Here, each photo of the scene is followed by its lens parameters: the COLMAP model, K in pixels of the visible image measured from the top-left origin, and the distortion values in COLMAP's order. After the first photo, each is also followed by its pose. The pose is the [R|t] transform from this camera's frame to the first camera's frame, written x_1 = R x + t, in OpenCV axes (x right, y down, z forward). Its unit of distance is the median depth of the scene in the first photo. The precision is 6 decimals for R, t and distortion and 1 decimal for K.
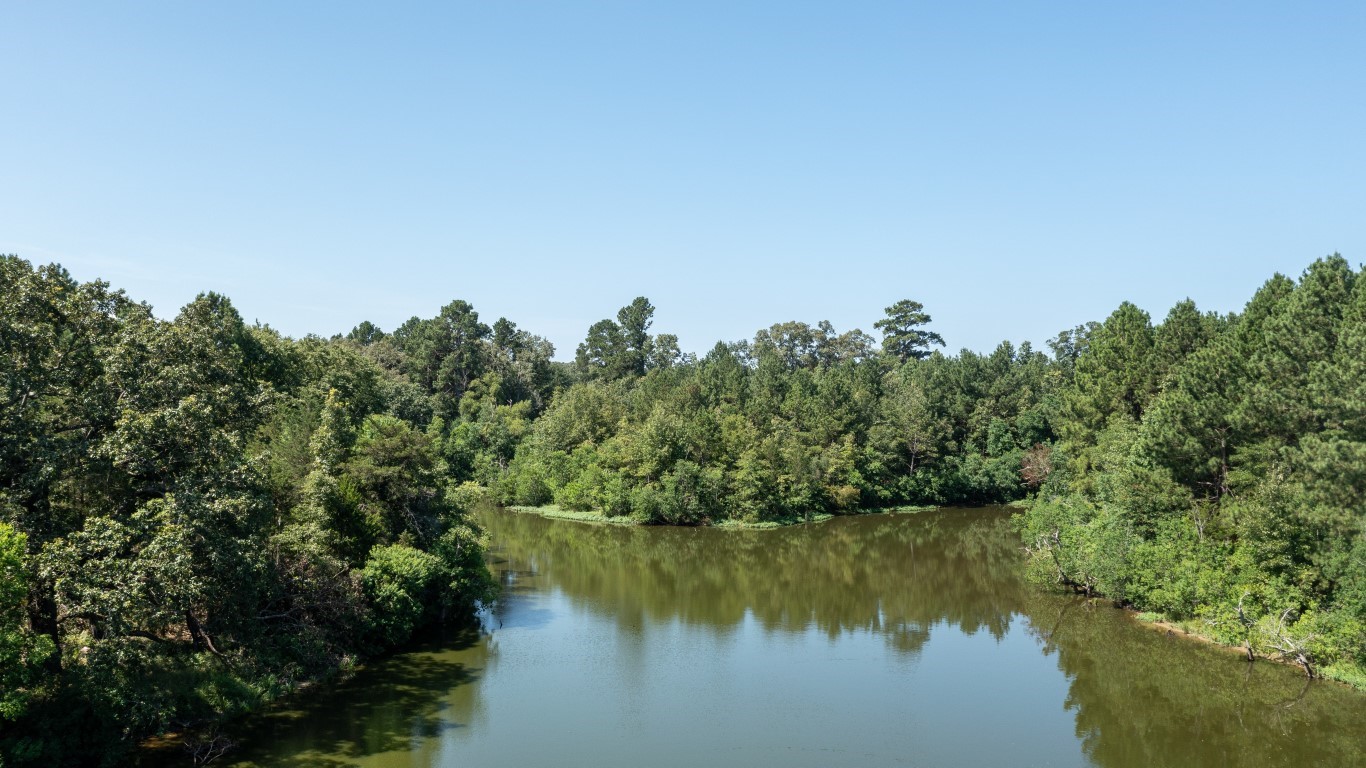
lens RADIAL K [[1095.8, 0, 683.0], [0, 1095.8, 384.0], [0, 0, 1]] dist [0.005927, 0.010335]
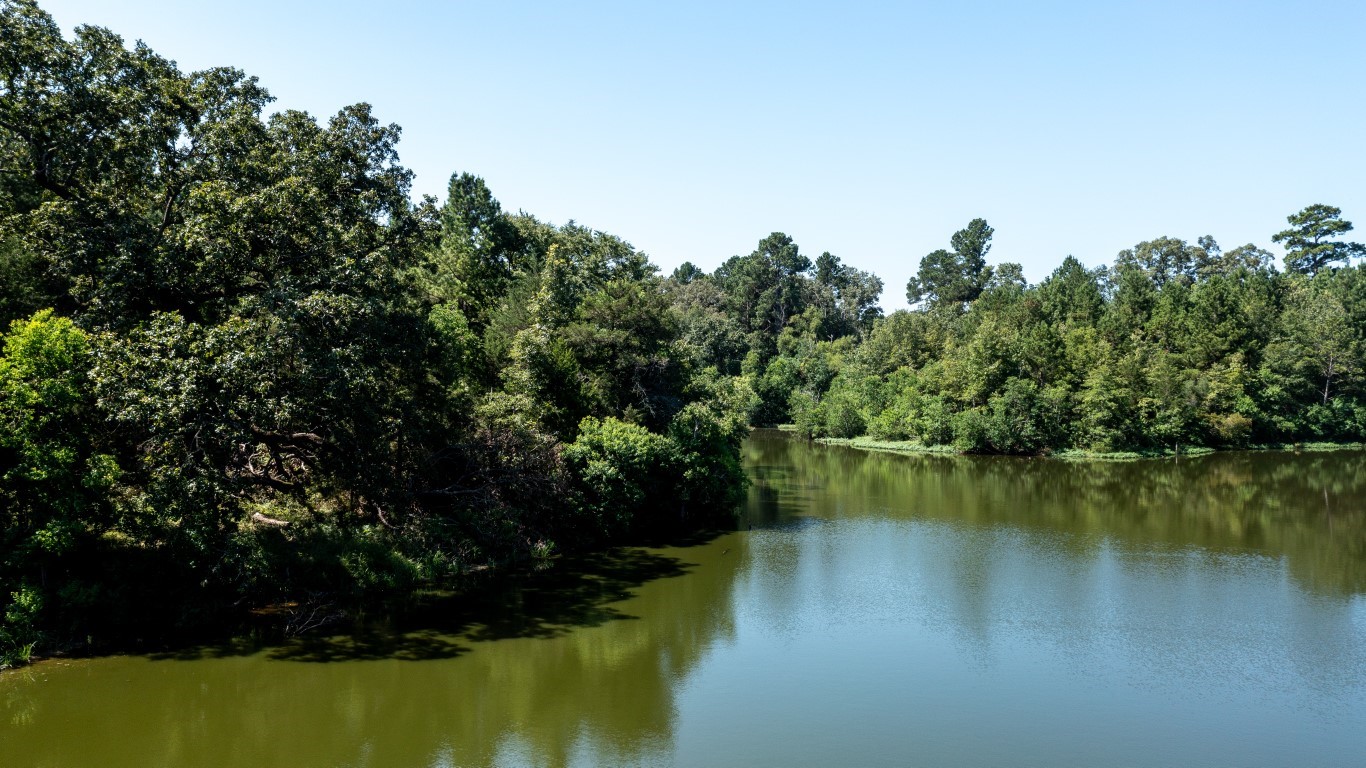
lens RADIAL K [[1095.8, 0, 683.0], [0, 1095.8, 384.0], [0, 0, 1]] dist [0.005927, 0.010335]
pose [[0.948431, -0.007737, -0.316888, 0.021446], [0.014250, 0.999732, 0.018240, 0.047827], [0.316662, -0.021815, 0.948288, 0.106909]]
